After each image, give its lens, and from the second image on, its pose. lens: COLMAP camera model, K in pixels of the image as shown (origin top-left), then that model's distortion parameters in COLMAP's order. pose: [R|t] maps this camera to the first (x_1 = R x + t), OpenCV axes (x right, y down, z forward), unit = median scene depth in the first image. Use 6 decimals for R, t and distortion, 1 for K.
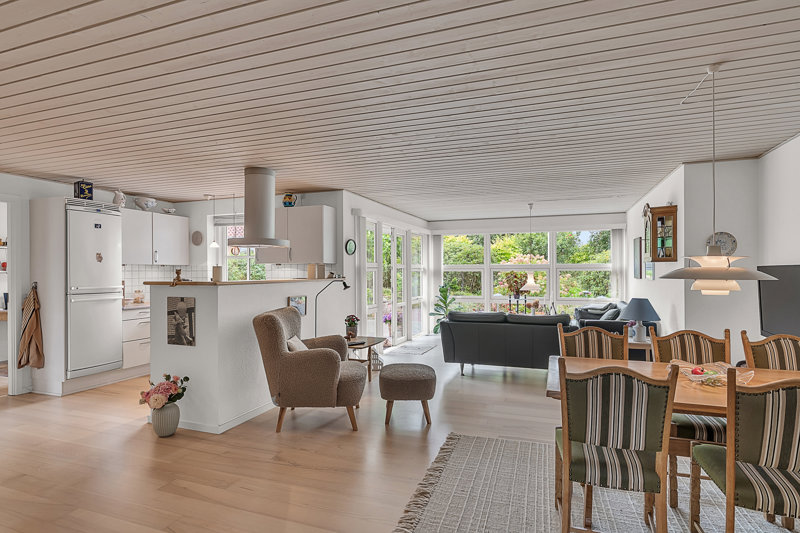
lens RADIAL K [[431.1, 0, 398.3], [0, 431.1, 269.9], [0, 0, 1]] dist [-0.001791, 0.000822]
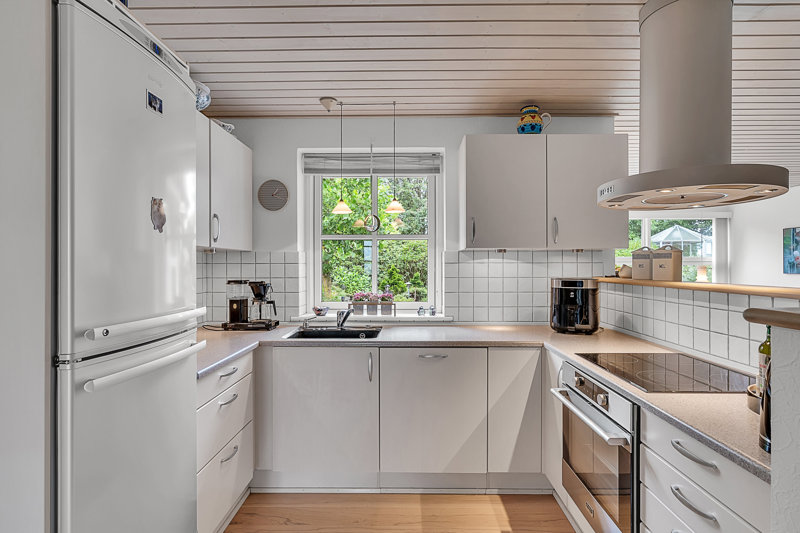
lens RADIAL K [[407.0, 0, 398.0], [0, 407.0, 265.7], [0, 0, 1]] dist [-0.001431, 0.000508]
pose [[0.949506, 0.001414, 0.313746, -0.666457], [-0.003086, 0.999984, 0.004830, 0.003292], [-0.313734, -0.005555, 0.949495, 0.736371]]
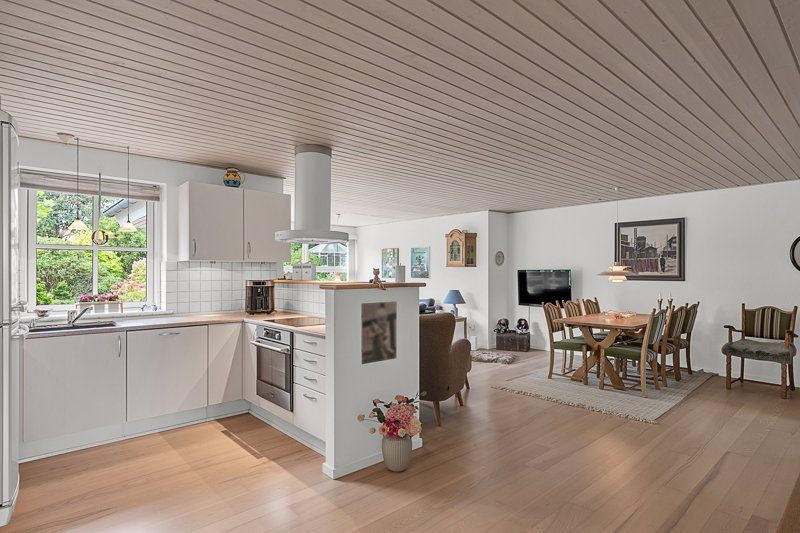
lens RADIAL K [[431.1, 0, 408.3], [0, 431.1, 269.8], [0, 0, 1]] dist [-0.001791, 0.000822]
pose [[0.461873, 0.007214, 0.886917, -0.959926], [-0.003879, 0.999974, -0.006113, 0.004514], [-0.886937, -0.000616, 0.461889, 0.455653]]
